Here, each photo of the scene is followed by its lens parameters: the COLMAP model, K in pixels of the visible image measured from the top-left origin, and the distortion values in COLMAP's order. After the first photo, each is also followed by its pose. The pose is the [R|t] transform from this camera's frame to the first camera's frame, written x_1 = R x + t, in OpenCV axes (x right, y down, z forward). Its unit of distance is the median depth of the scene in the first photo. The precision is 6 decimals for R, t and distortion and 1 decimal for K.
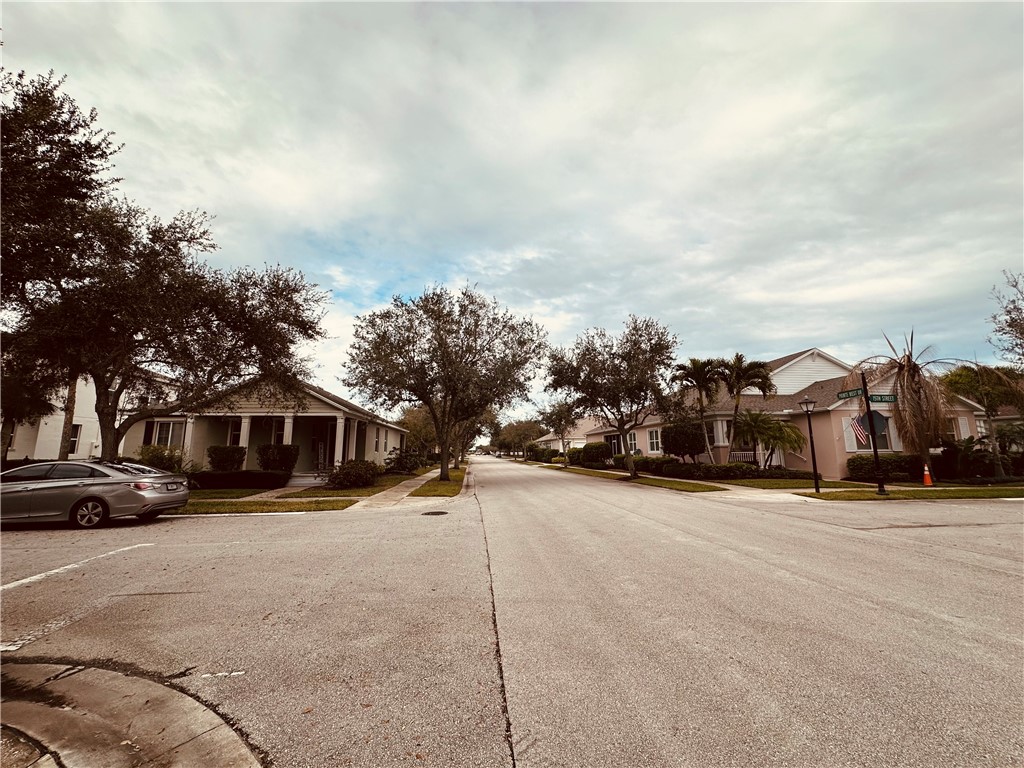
lens RADIAL K [[416.3, 0, 512.2], [0, 416.3, 385.7], [0, 0, 1]] dist [-0.001586, -0.000038]
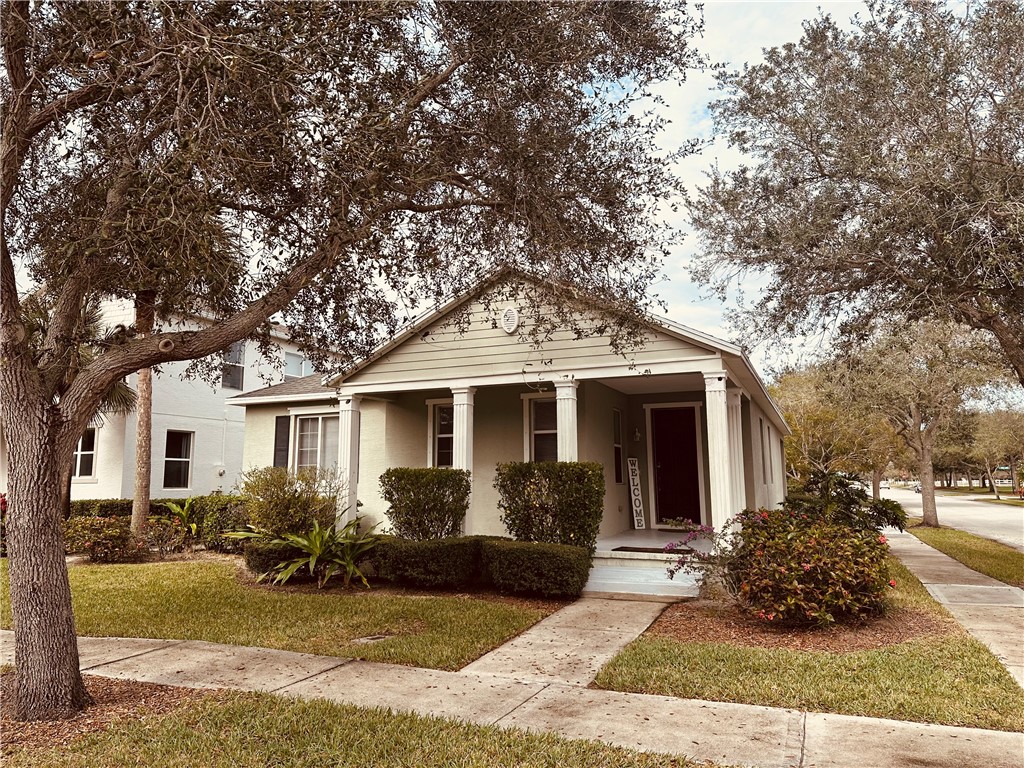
lens RADIAL K [[714.9, 0, 510.8], [0, 714.9, 380.8], [0, 0, 1]] dist [0.009613, -0.002086]
pose [[0.879117, -0.066841, -0.471896, -0.315981], [0.079570, 0.996804, 0.007044, 0.069461], [0.469917, -0.043741, 0.881626, 0.483332]]
